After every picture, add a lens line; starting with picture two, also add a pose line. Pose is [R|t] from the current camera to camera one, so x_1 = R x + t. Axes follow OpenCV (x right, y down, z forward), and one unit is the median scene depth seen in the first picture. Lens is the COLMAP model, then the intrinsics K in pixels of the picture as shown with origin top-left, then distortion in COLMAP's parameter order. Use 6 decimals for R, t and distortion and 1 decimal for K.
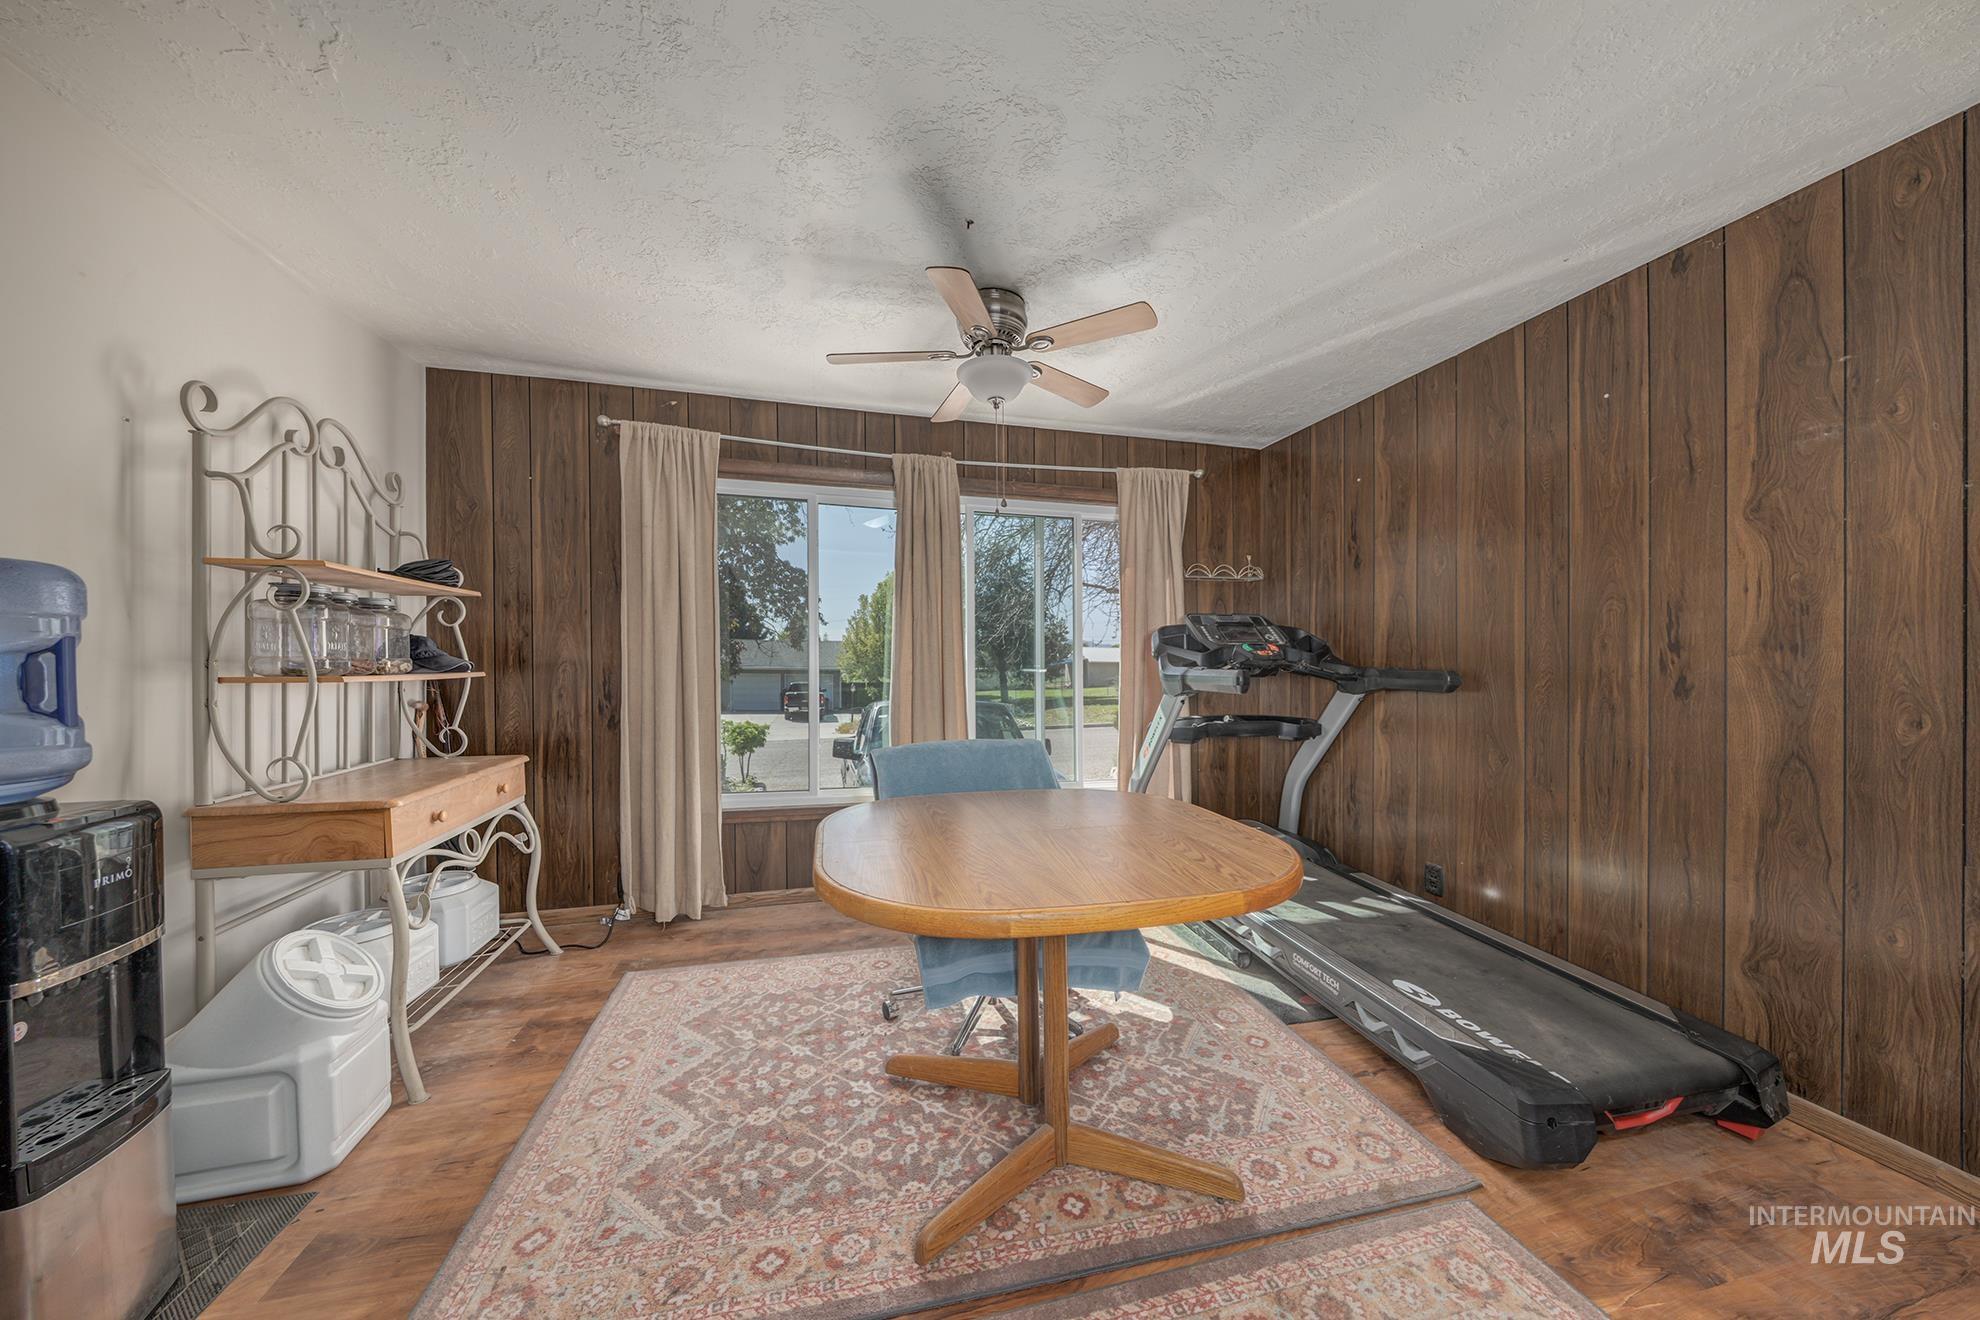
lens RADIAL K [[721.3, 0, 990.0], [0, 721.3, 660.0], [0, 0, 1]] dist [-0.001117, -0.000111]
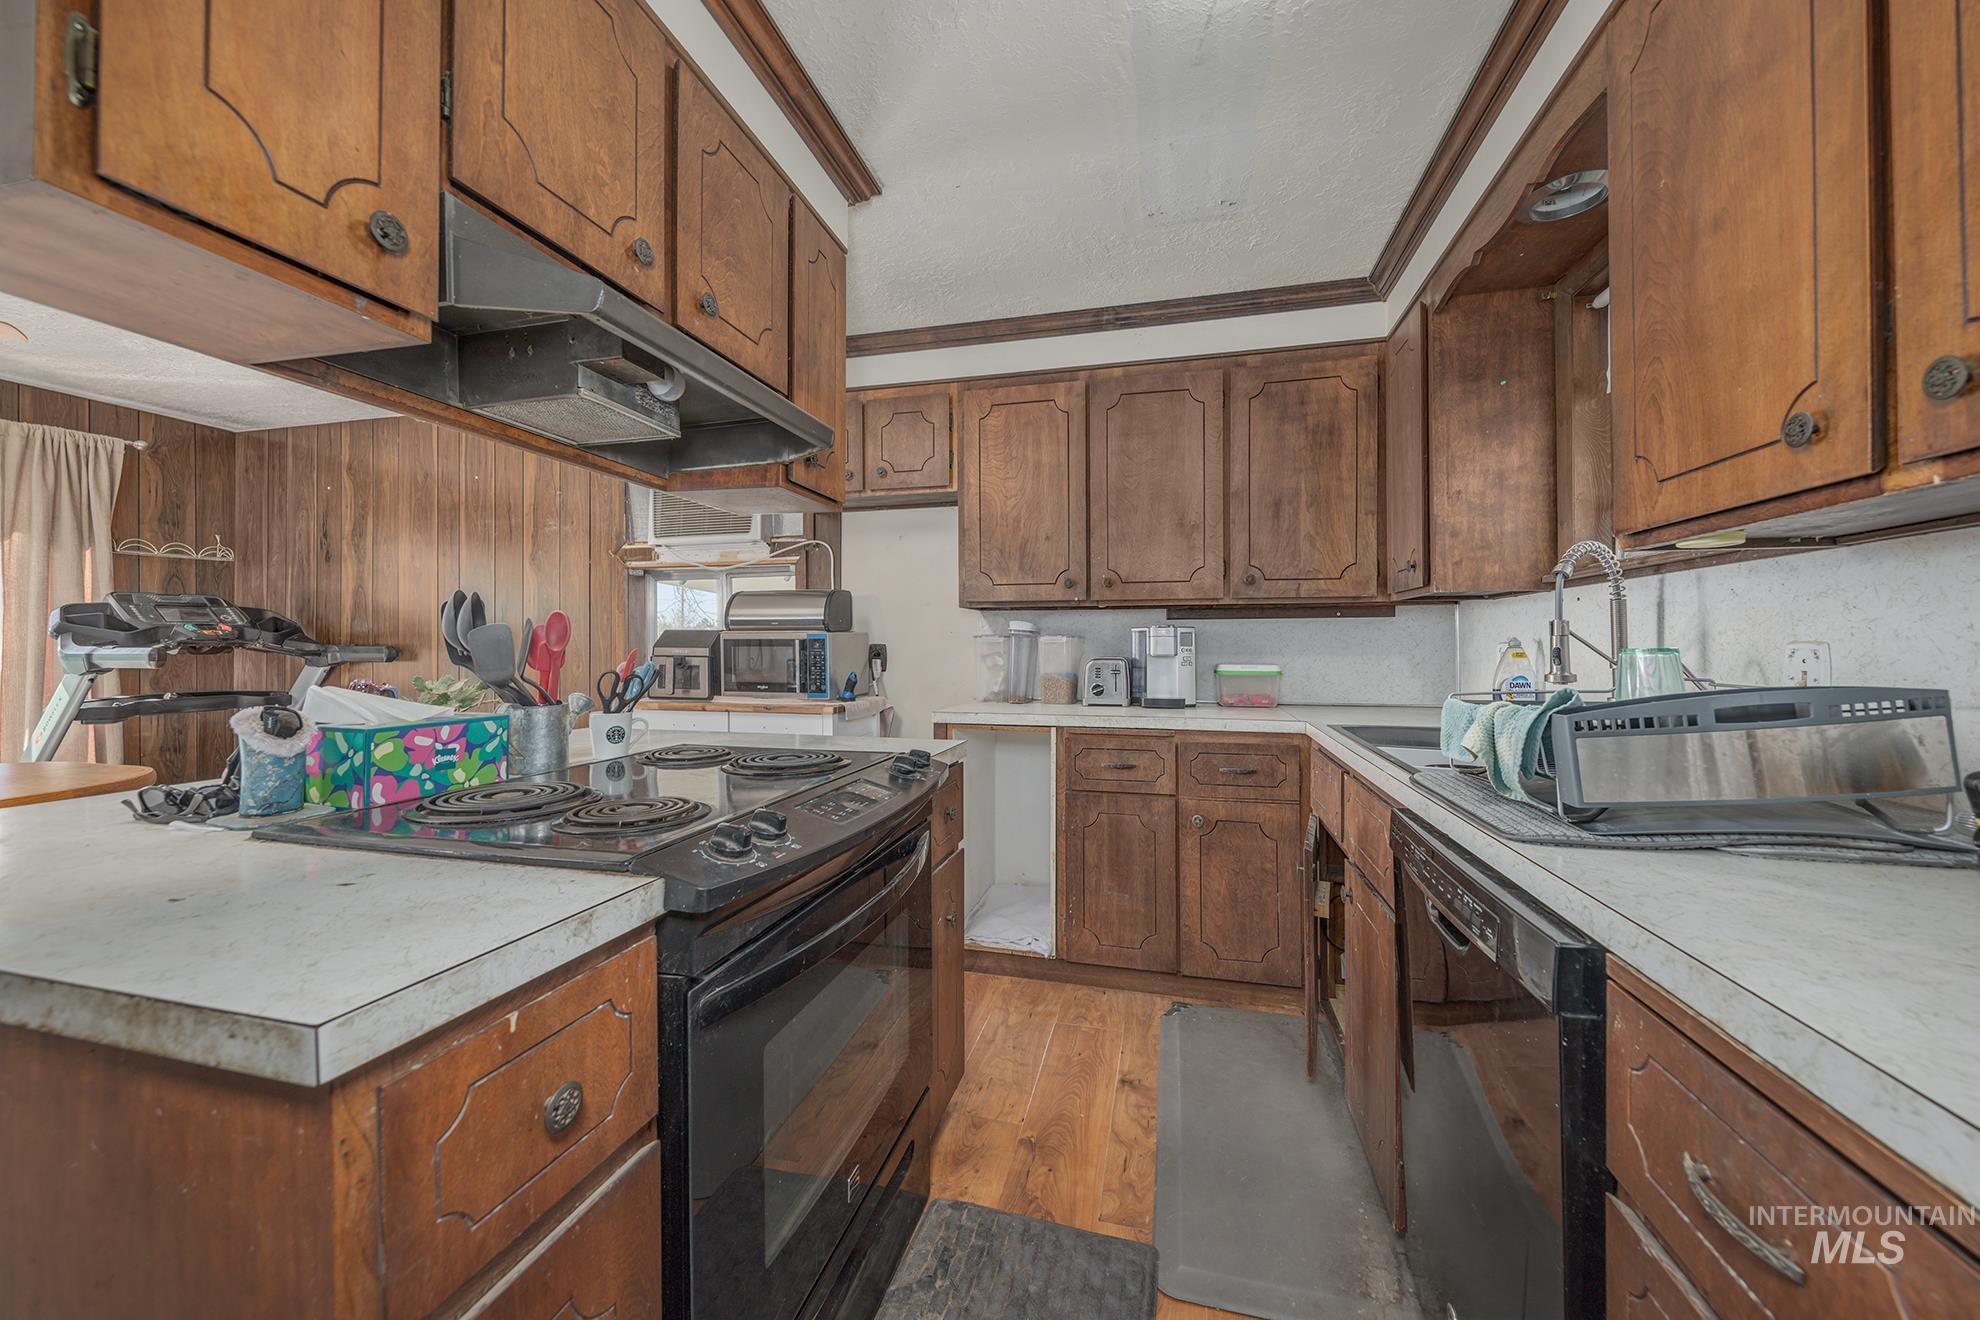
lens RADIAL K [[734.7, 0, 996.9], [0, 734.7, 637.5], [0, 0, 1]] dist [-0.000662, -0.000198]
pose [[0.478320, -0.000865, 0.878185, -0.026562], [-0.001192, 0.999998, 0.001634, -0.004934], [-0.878185, -0.001829, 0.478318, -0.531748]]
